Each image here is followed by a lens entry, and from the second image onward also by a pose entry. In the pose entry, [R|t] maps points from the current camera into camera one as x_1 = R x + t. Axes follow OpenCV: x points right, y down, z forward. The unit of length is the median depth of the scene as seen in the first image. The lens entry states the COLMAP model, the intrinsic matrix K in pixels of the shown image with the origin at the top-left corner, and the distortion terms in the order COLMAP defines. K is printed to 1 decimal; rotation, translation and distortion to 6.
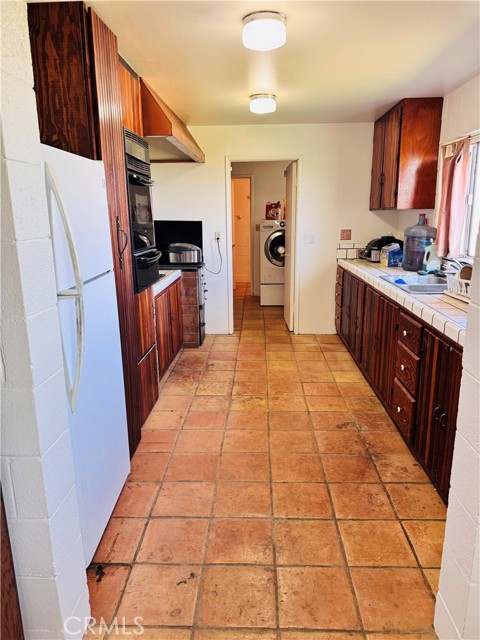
lens RADIAL K [[449.2, 0, 240.0], [0, 449.2, 320.0], [0, 0, 1]] dist [0.136677, -0.230489]
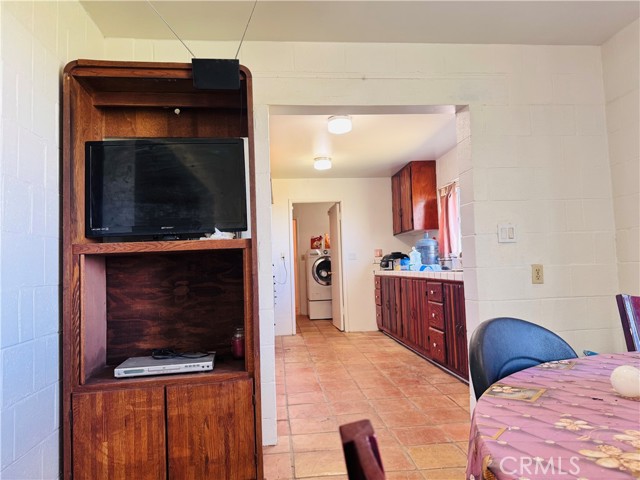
lens RADIAL K [[449.2, 0, 320.0], [0, 449.2, 240.0], [0, 0, 1]] dist [0.136677, -0.230489]
pose [[0.990021, -0.012685, 0.140349, -0.144849], [0.052438, 0.957582, -0.283350, 0.165867], [-0.130801, 0.287882, 0.948691, -0.296255]]
